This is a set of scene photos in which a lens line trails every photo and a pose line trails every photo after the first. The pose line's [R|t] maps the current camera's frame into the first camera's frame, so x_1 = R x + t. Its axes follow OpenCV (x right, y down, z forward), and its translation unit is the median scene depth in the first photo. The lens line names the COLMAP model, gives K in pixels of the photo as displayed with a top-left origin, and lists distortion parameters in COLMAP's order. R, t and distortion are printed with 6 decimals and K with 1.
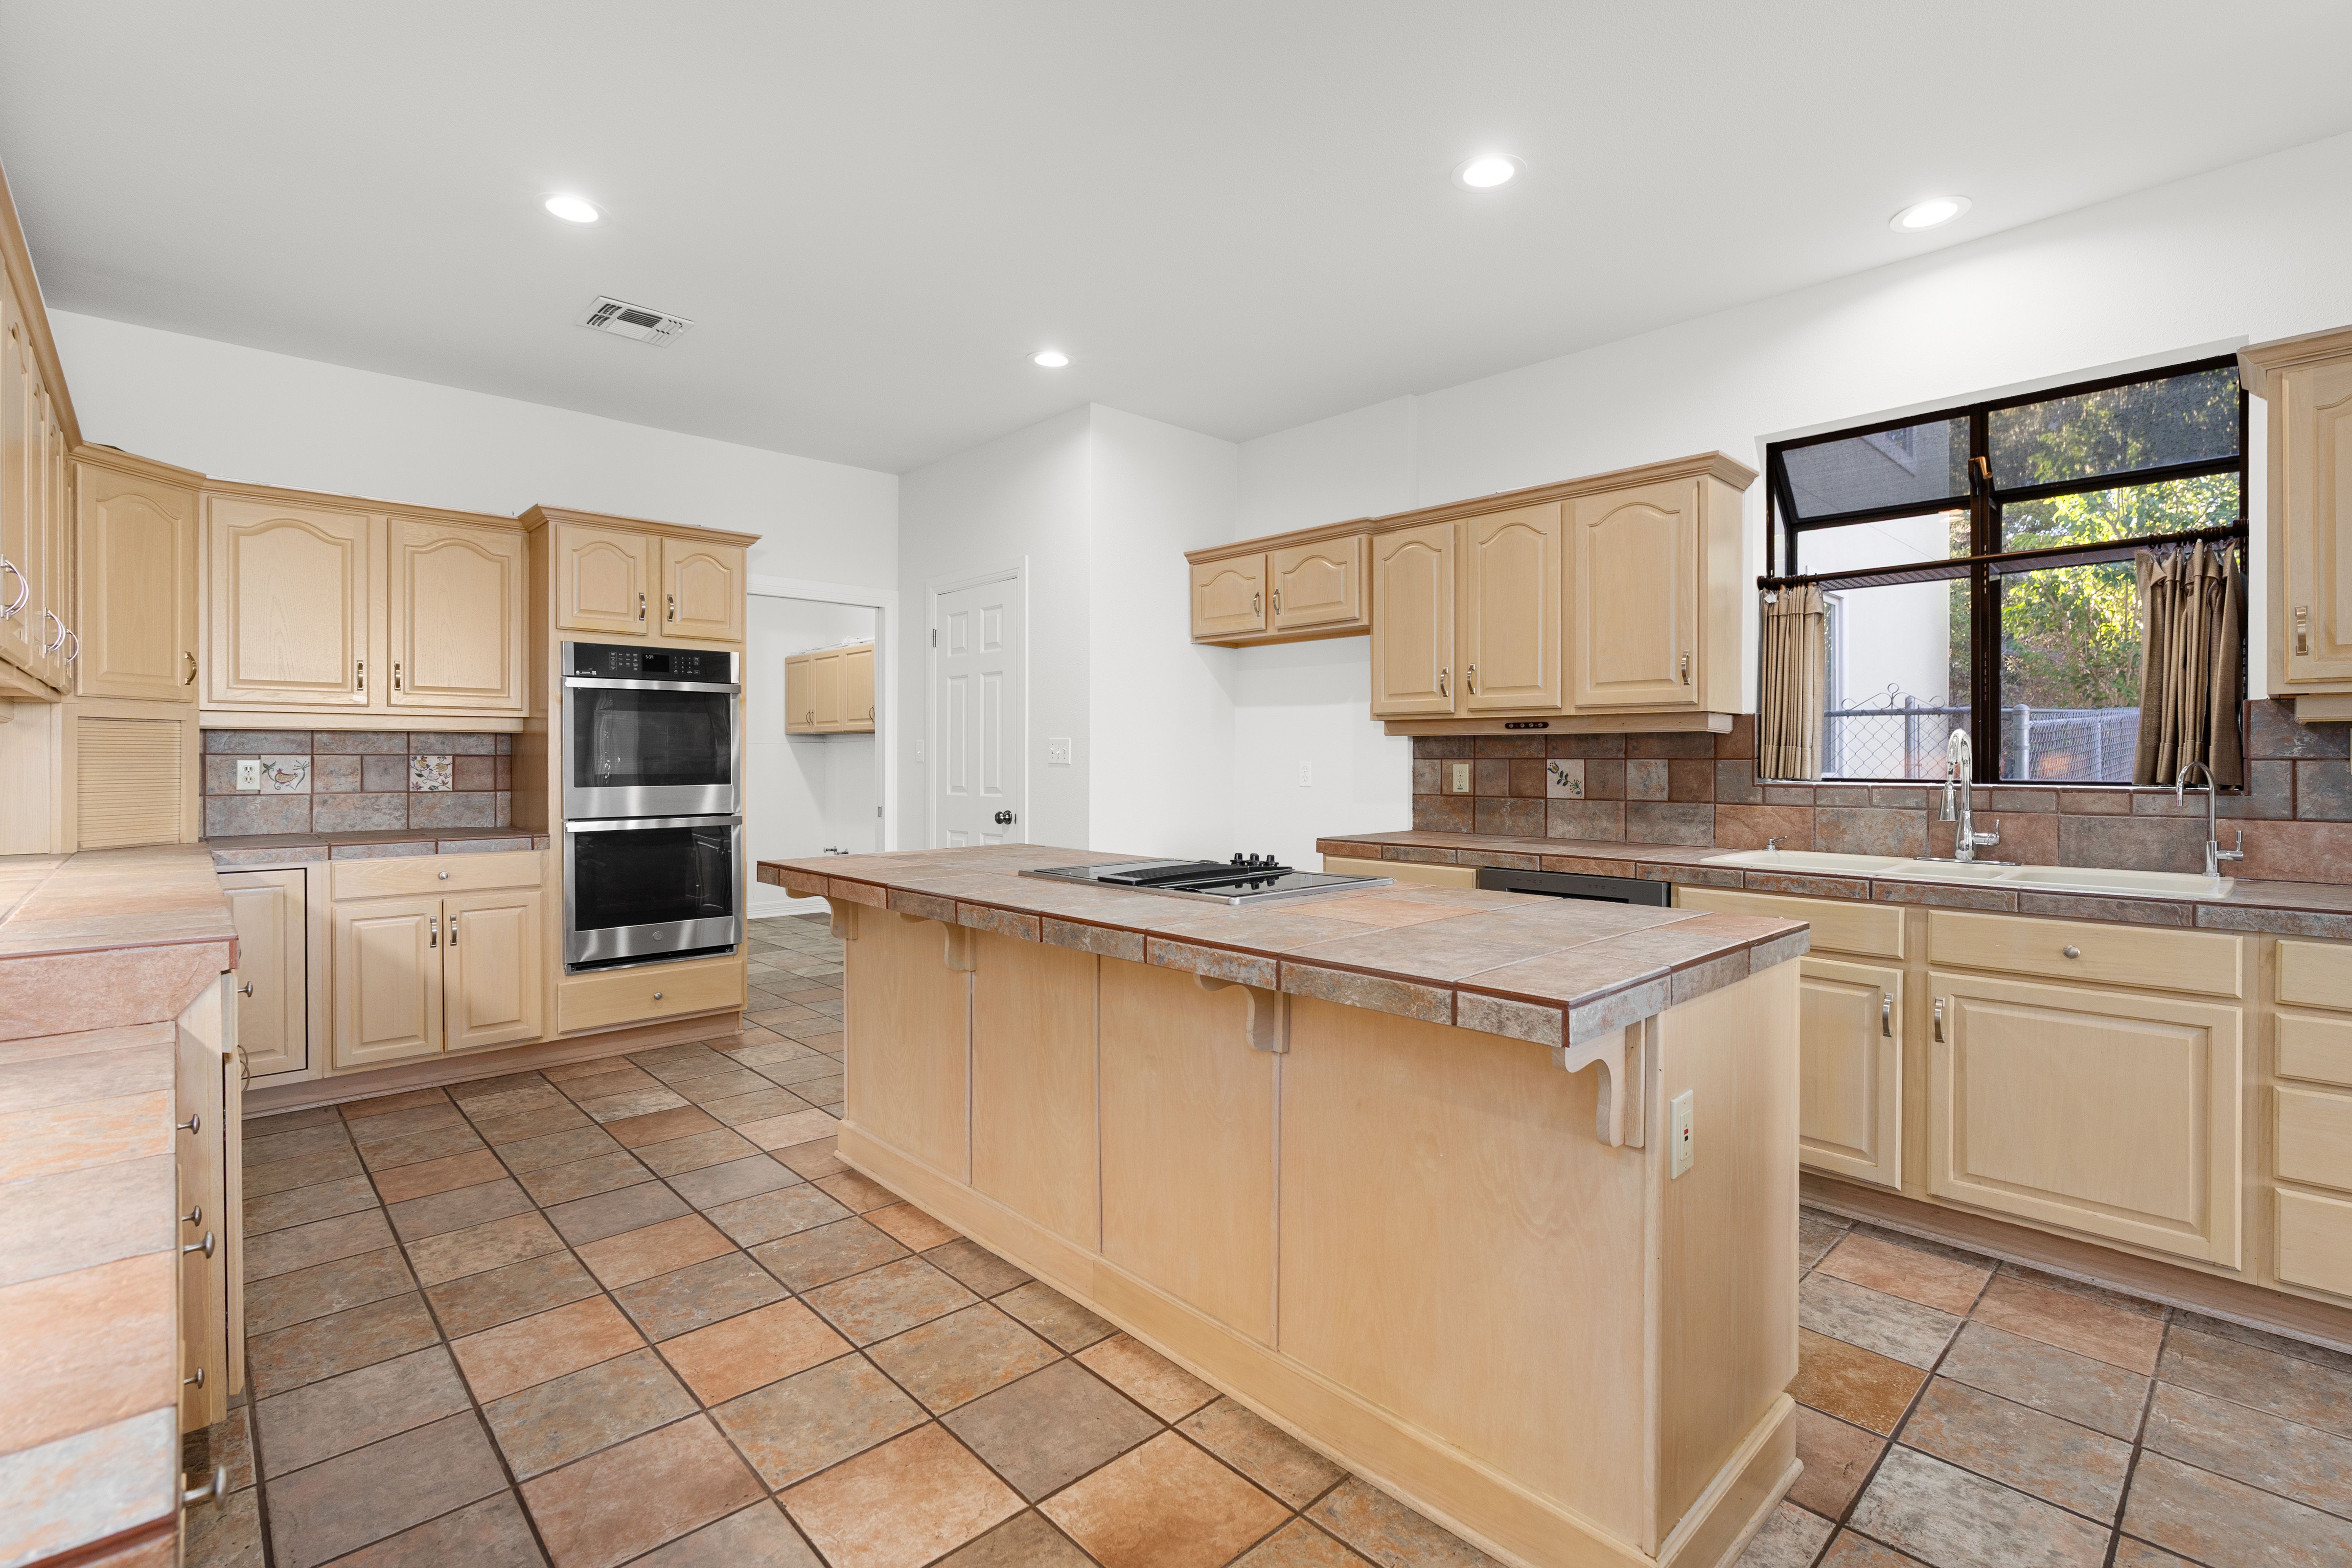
lens RADIAL K [[1071.0, 0, 1183.9], [0, 1071.0, 764.3], [0, 0, 1]] dist [-0.012572, 0.004651]
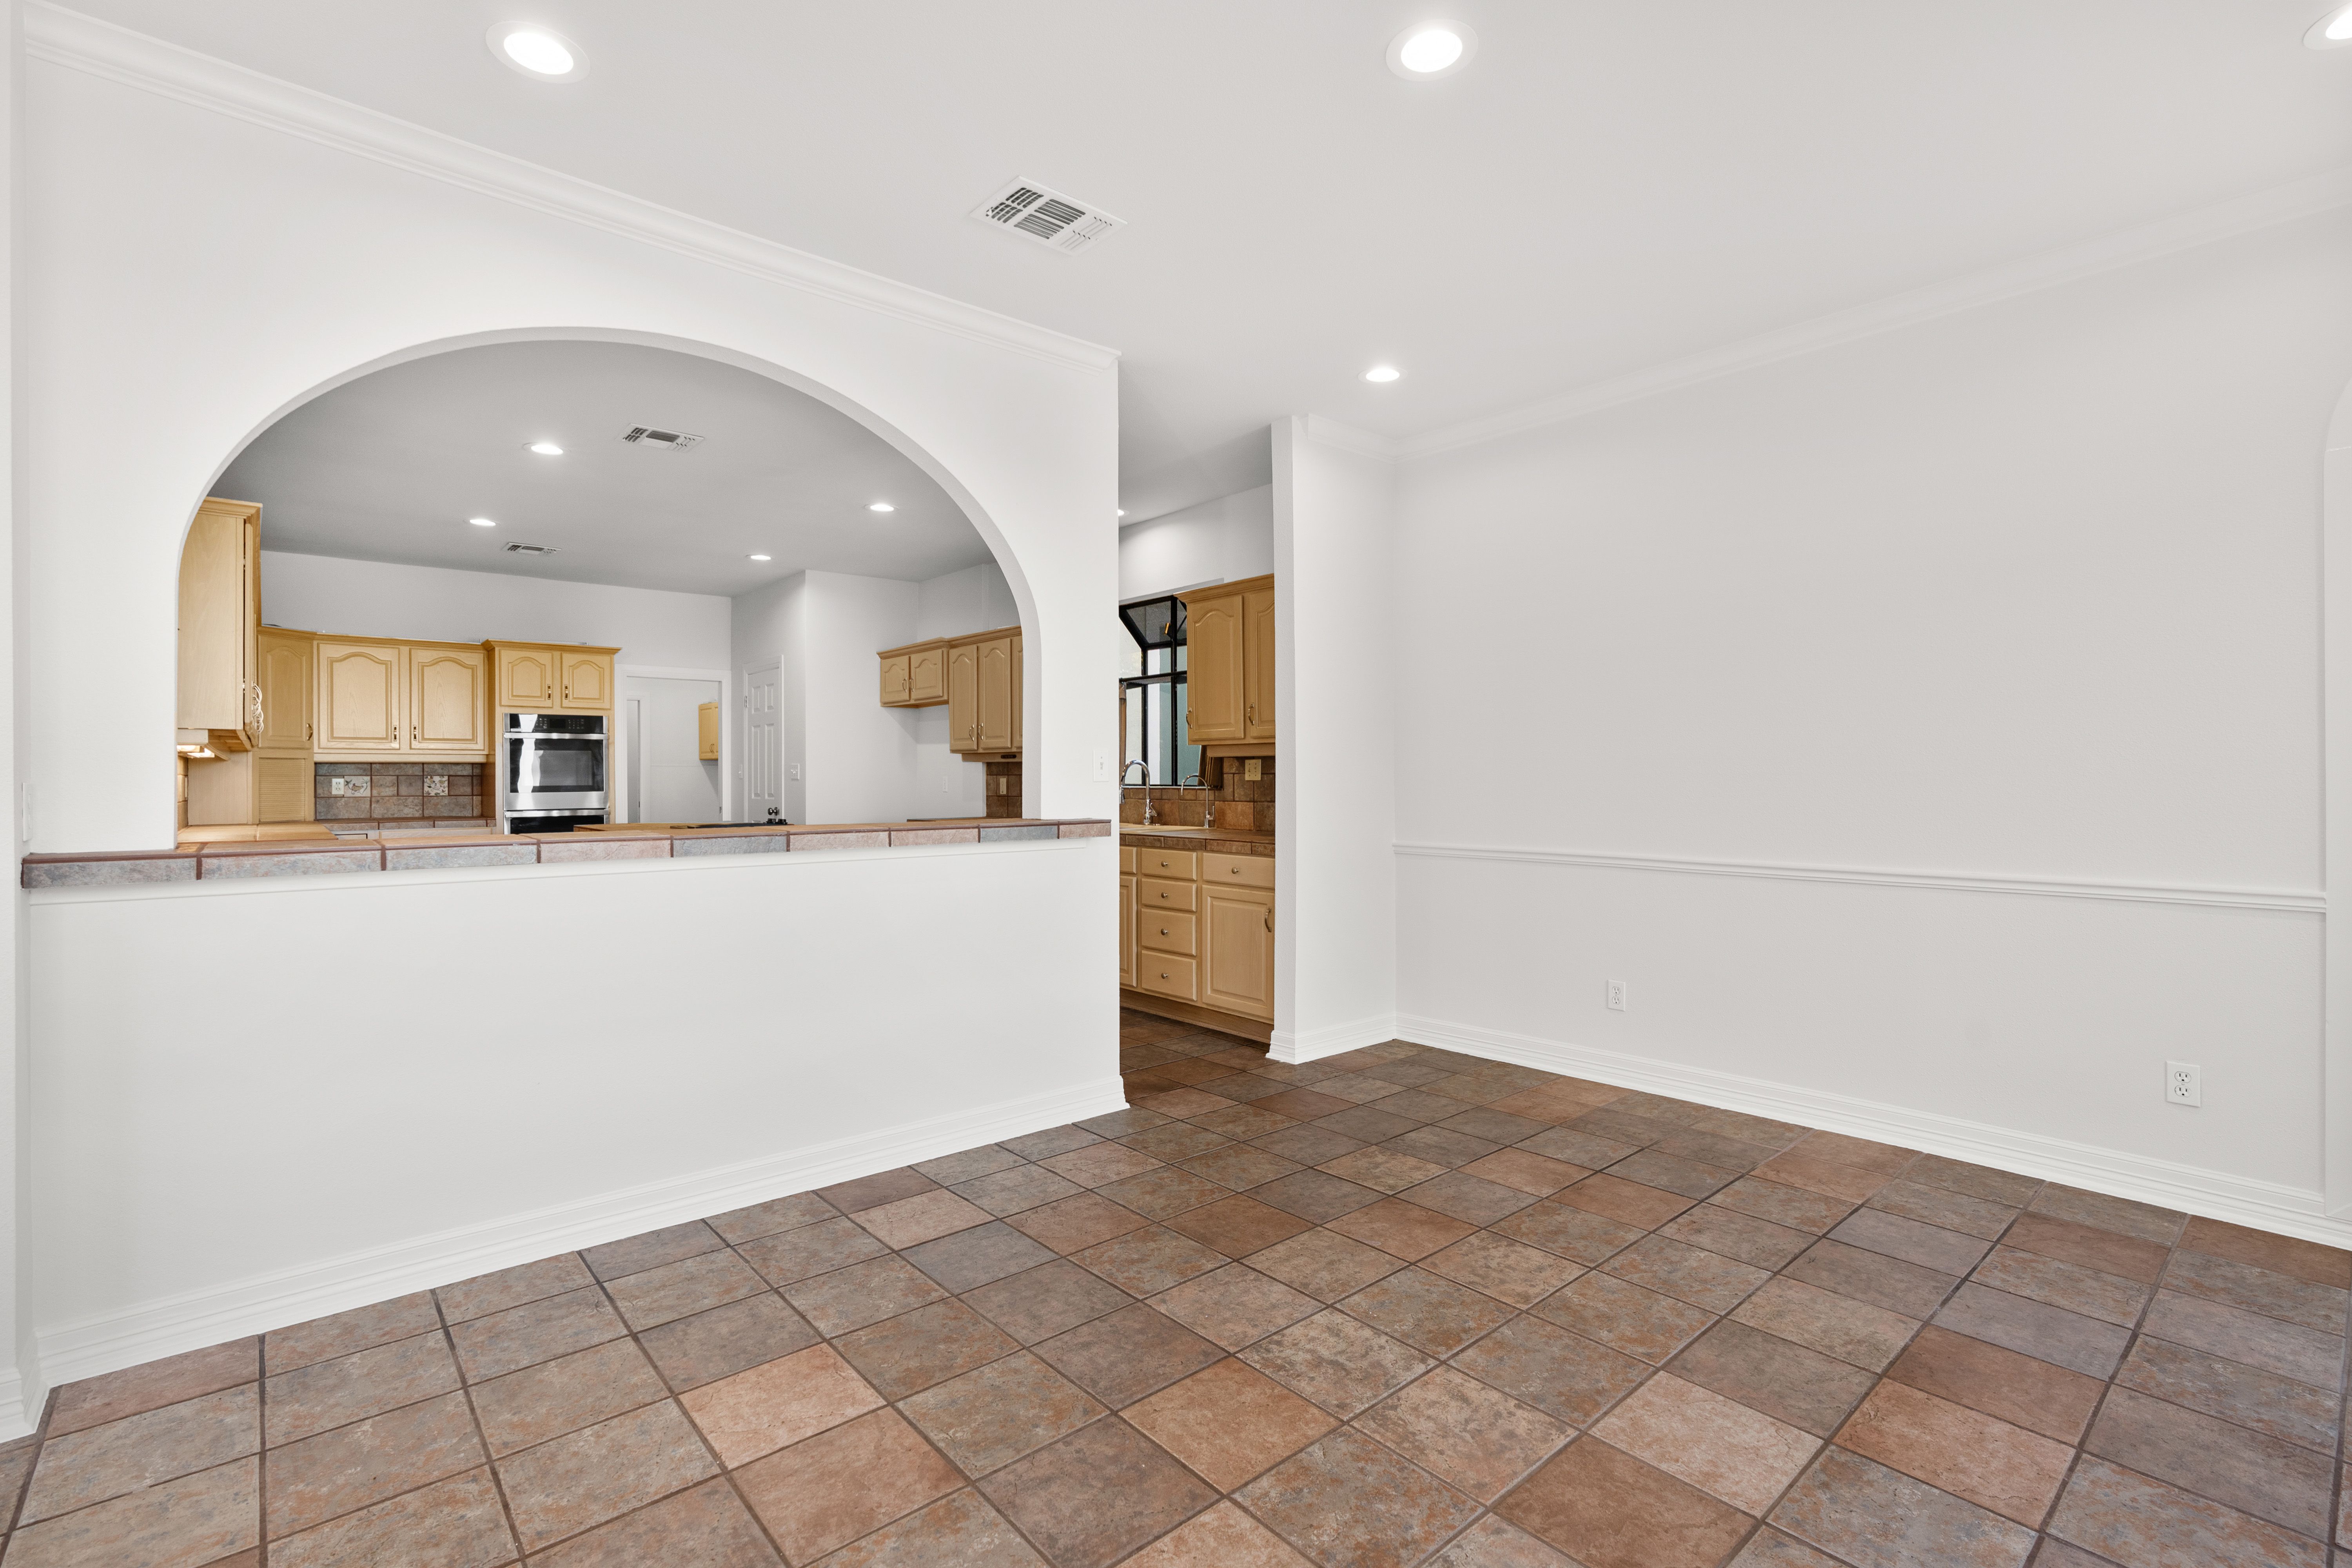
lens RADIAL K [[1071.0, 0, 1187.3], [0, 1071.0, 775.0], [0, 0, 1]] dist [-0.012572, 0.004651]
pose [[0.999027, -0.004866, -0.043836, 0.733500], [0.004644, 0.999976, -0.005152, 0.006446], [0.043860, 0.004943, 0.999025, -0.849573]]
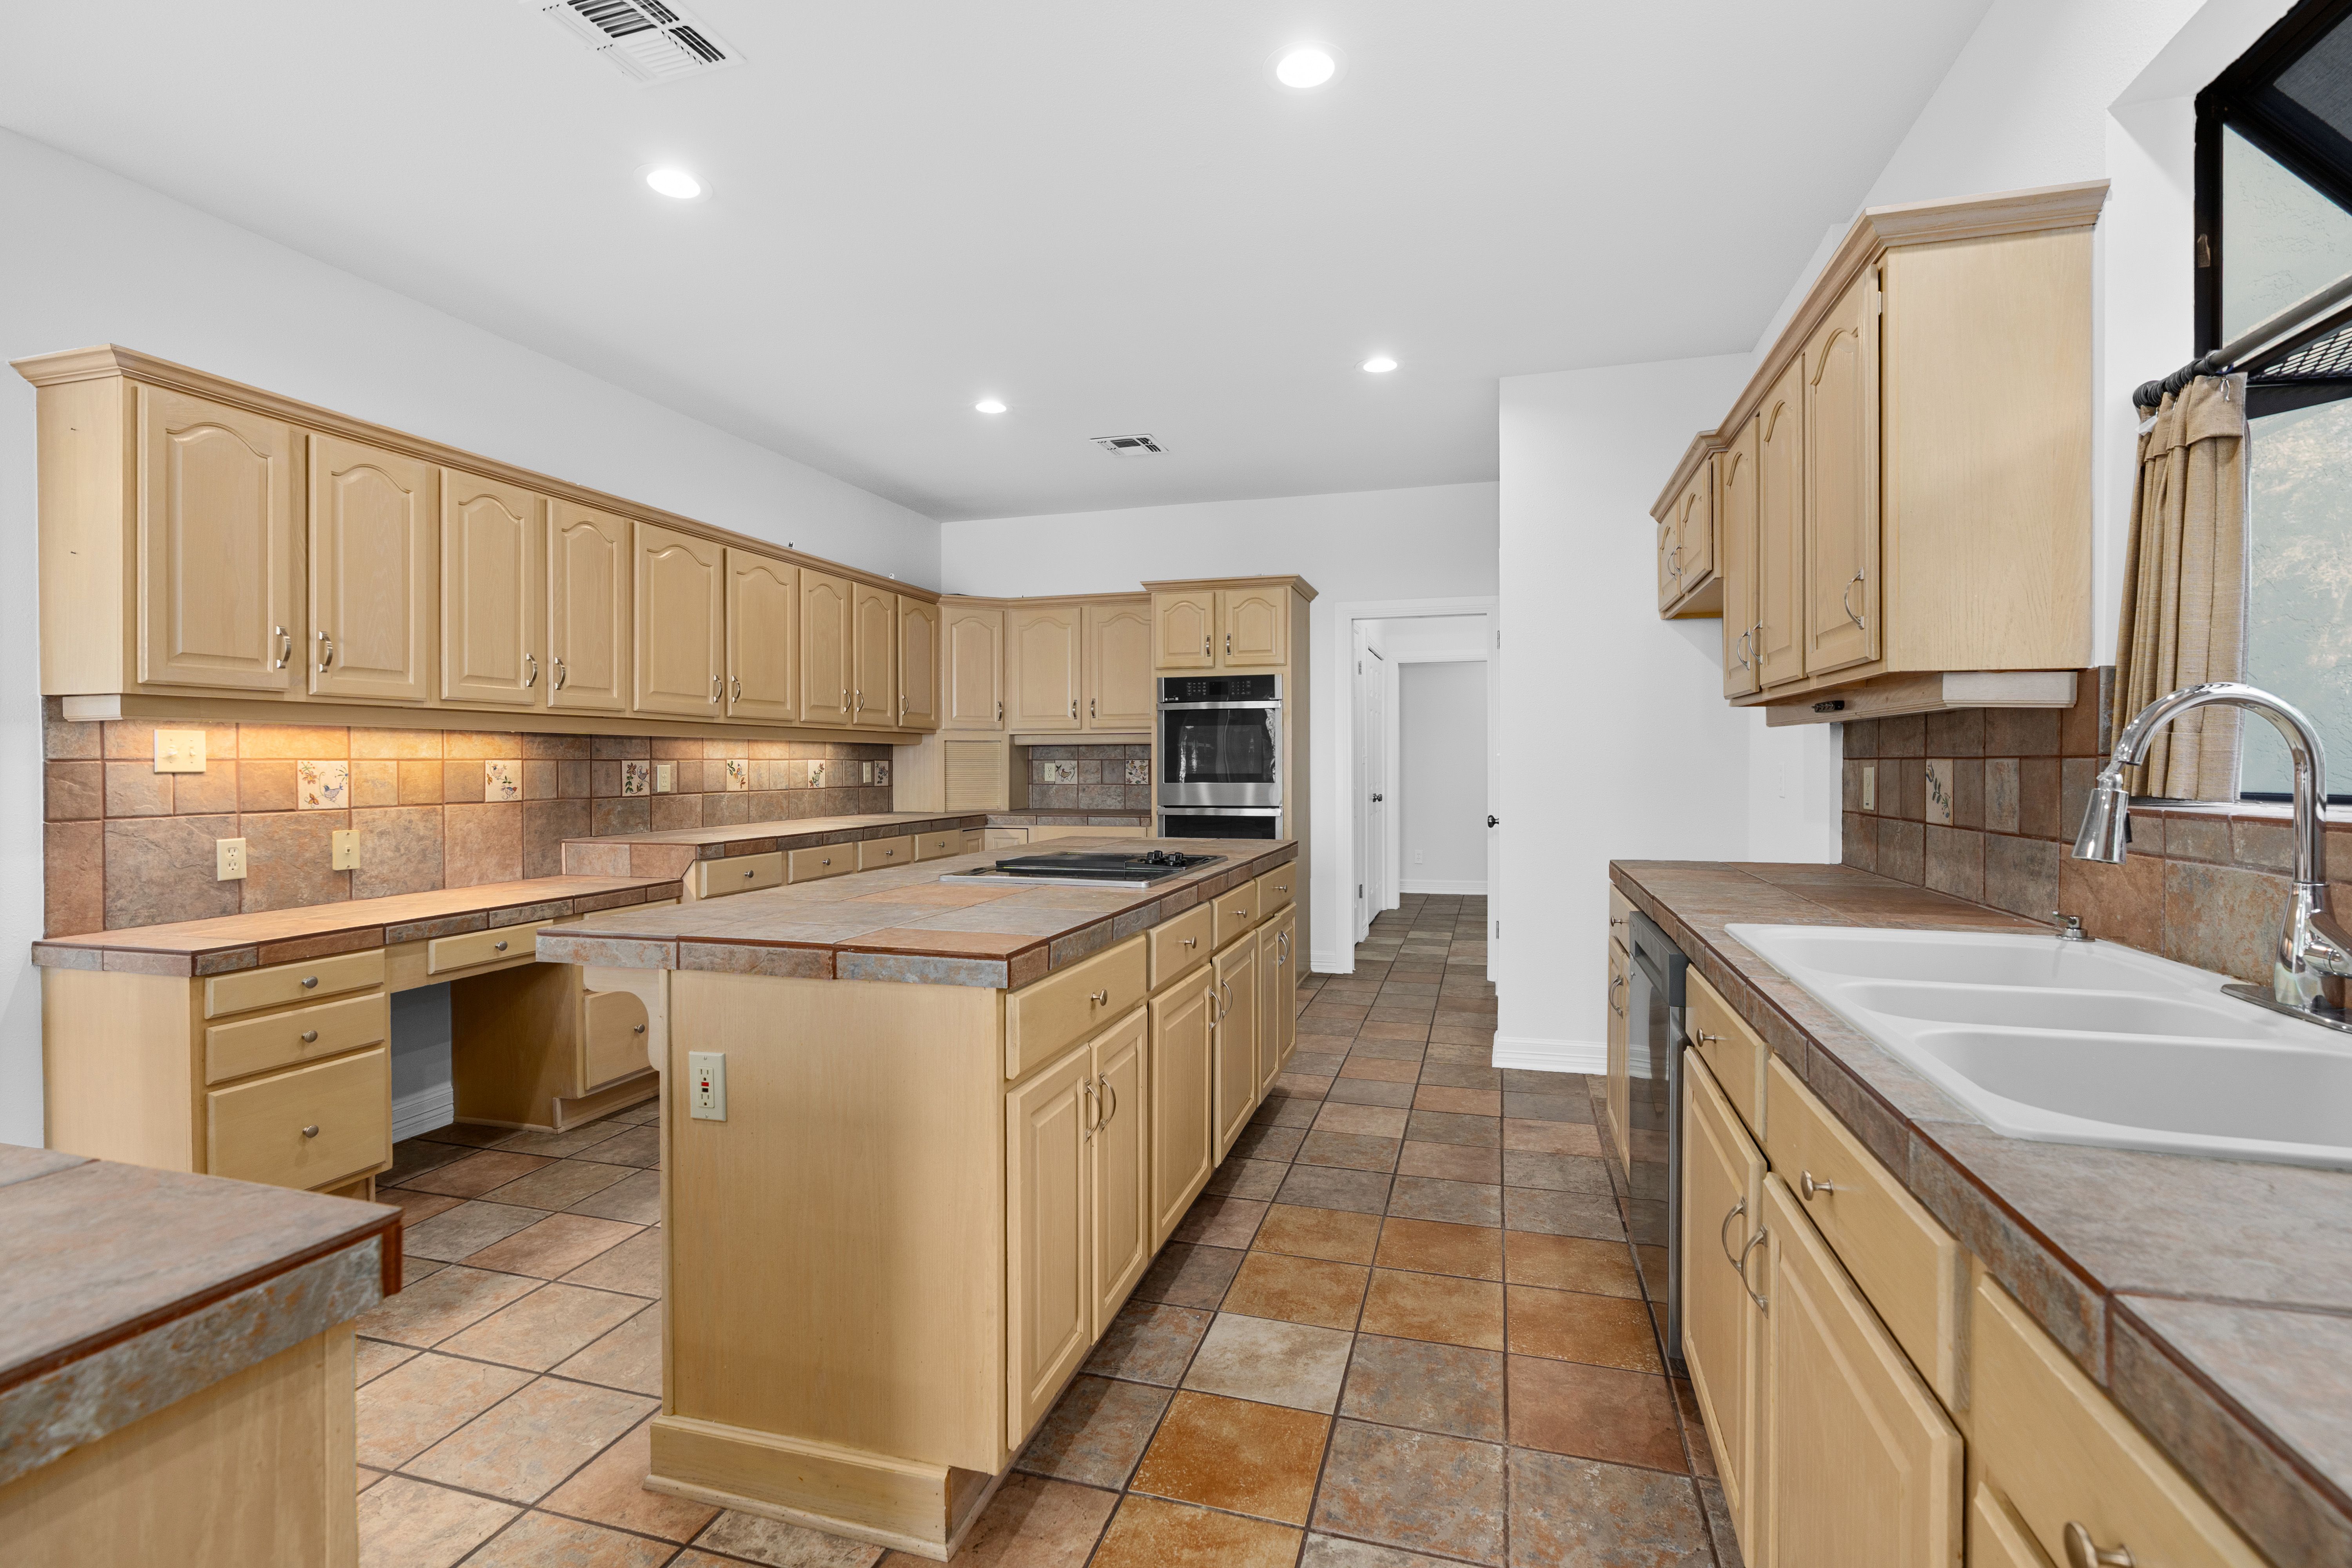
lens RADIAL K [[1071.0, 0, 1184.1], [0, 1071.0, 768.9], [0, 0, 1]] dist [-0.012572, 0.004651]
pose [[0.503990, 0.002727, -0.863705, 0.702524], [-0.001274, 0.999996, 0.002413, 0.000356], [0.863708, -0.000116, 0.503992, 0.355428]]
